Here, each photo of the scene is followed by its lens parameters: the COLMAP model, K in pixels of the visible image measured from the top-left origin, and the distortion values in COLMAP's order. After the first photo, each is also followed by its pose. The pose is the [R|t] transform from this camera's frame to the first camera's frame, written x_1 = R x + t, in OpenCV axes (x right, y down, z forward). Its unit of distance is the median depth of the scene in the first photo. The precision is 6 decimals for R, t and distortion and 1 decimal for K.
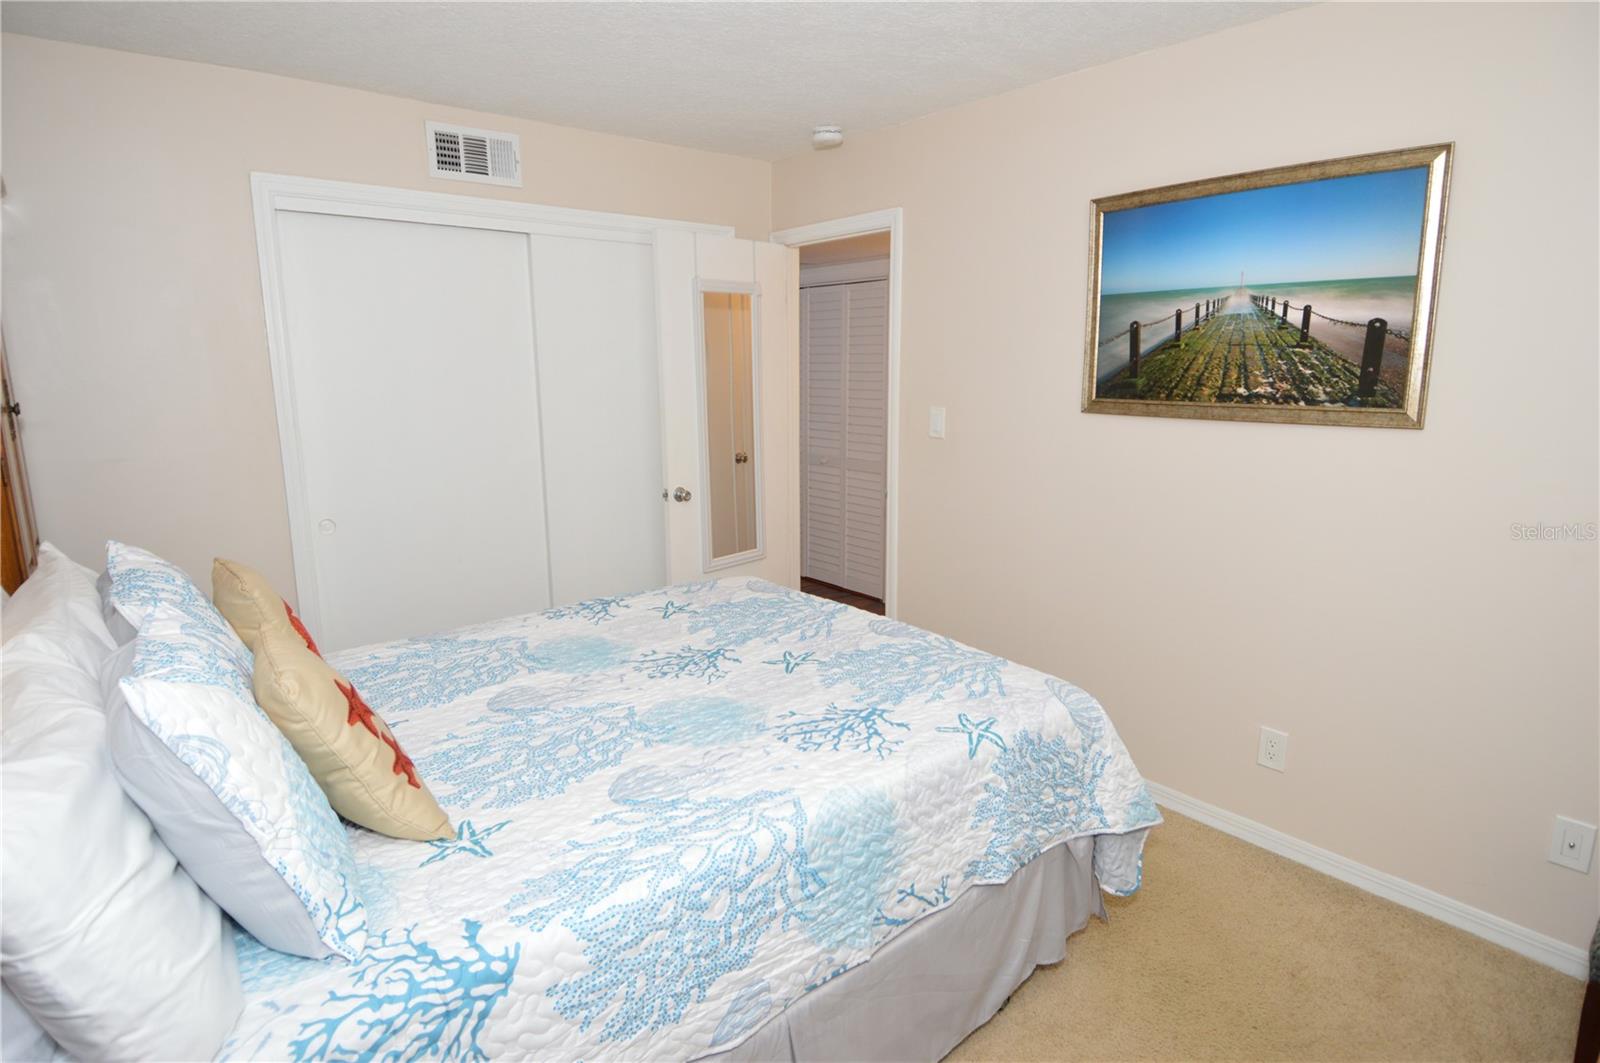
lens RADIAL K [[846.2, 0, 805.6], [0, 846.2, 520.7], [0, 0, 1]] dist [0.019501, -0.029235]
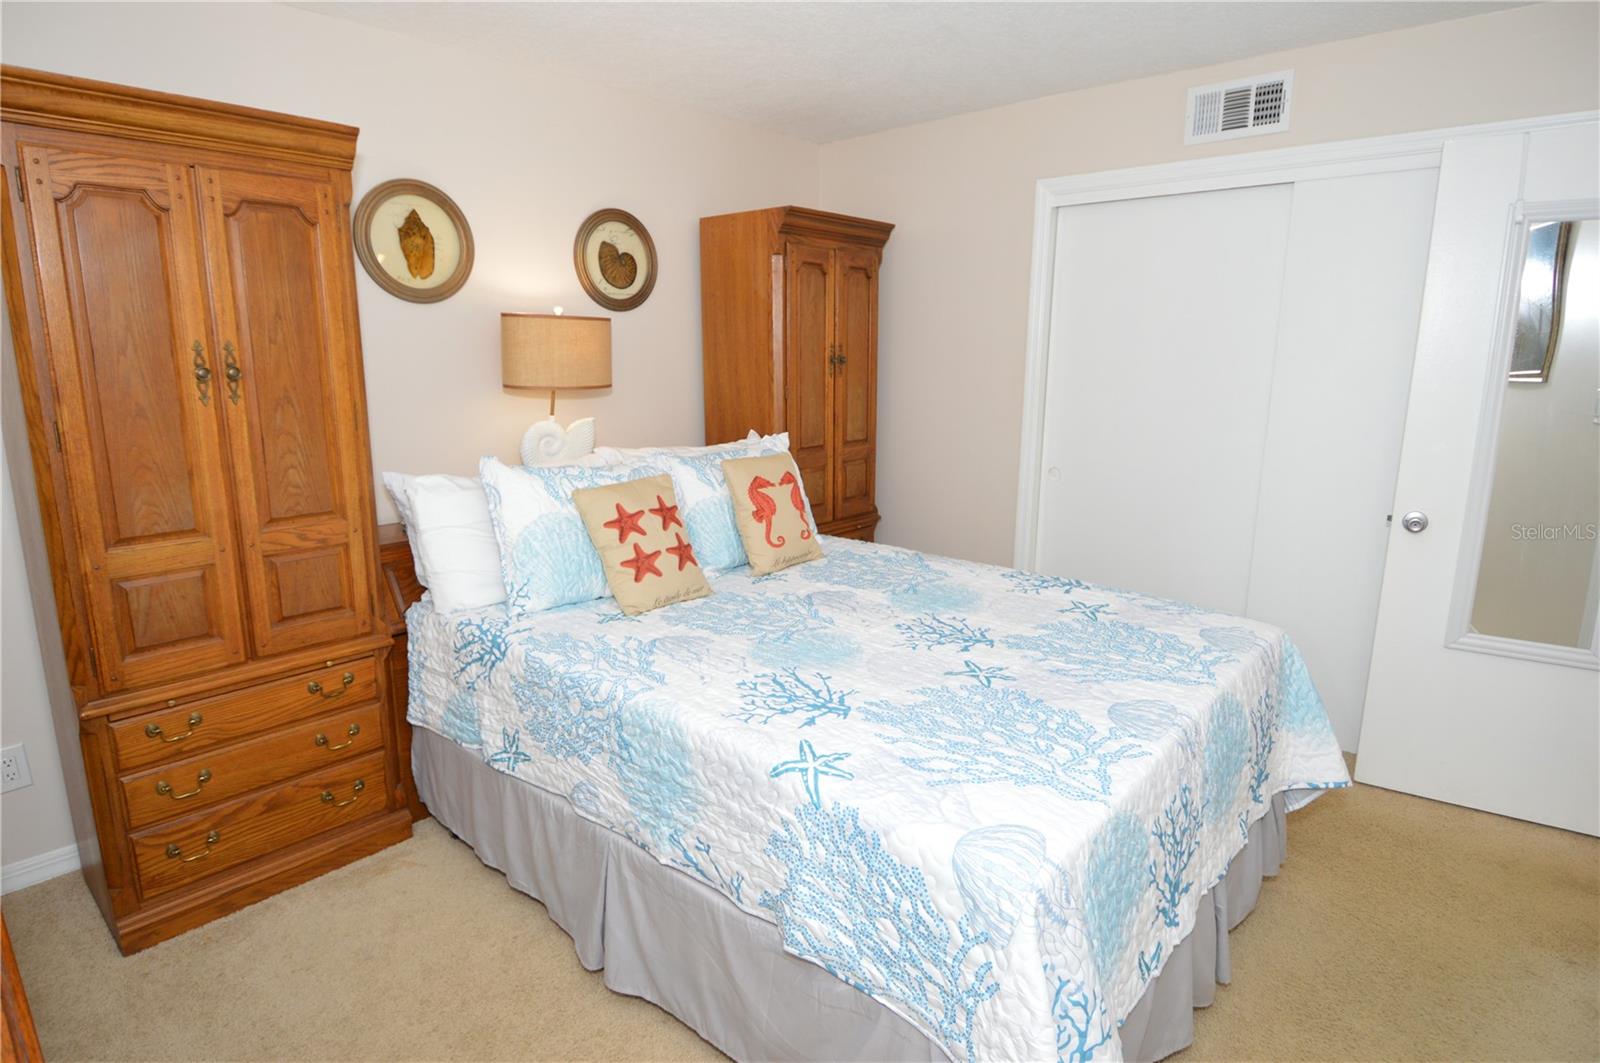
lens RADIAL K [[846.2, 0, 805.6], [0, 846.2, 520.7], [0, 0, 1]] dist [0.019501, -0.029235]
pose [[0.147366, 0.206451, -0.967296, 0.768772], [-0.187026, 0.966147, 0.177712, -0.105742], [0.971239, 0.154720, 0.180989, 0.647239]]
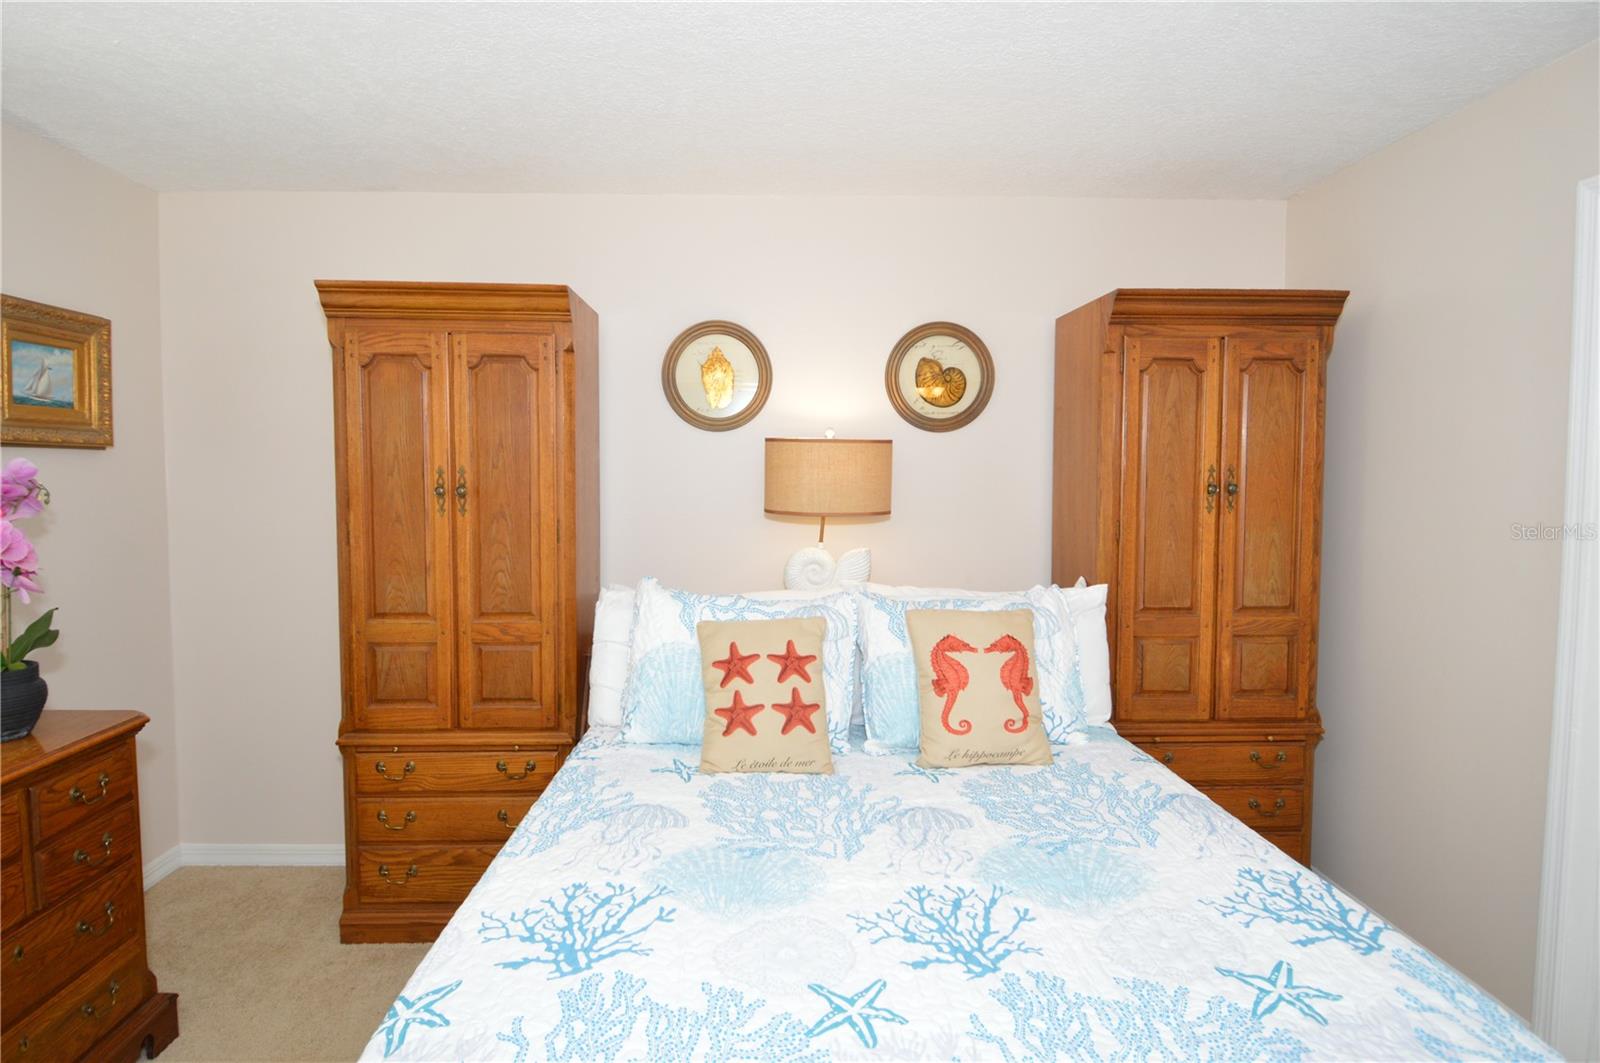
lens RADIAL K [[872.5, 0, 785.7], [0, 872.5, 513.8], [0, 0, 1]] dist [0.021880, -0.032213]
pose [[-0.615883, 0.045543, -0.786520, 0.416237], [-0.143838, 0.975048, 0.169092, -0.211780], [0.774596, 0.217273, -0.593964, 1.222485]]
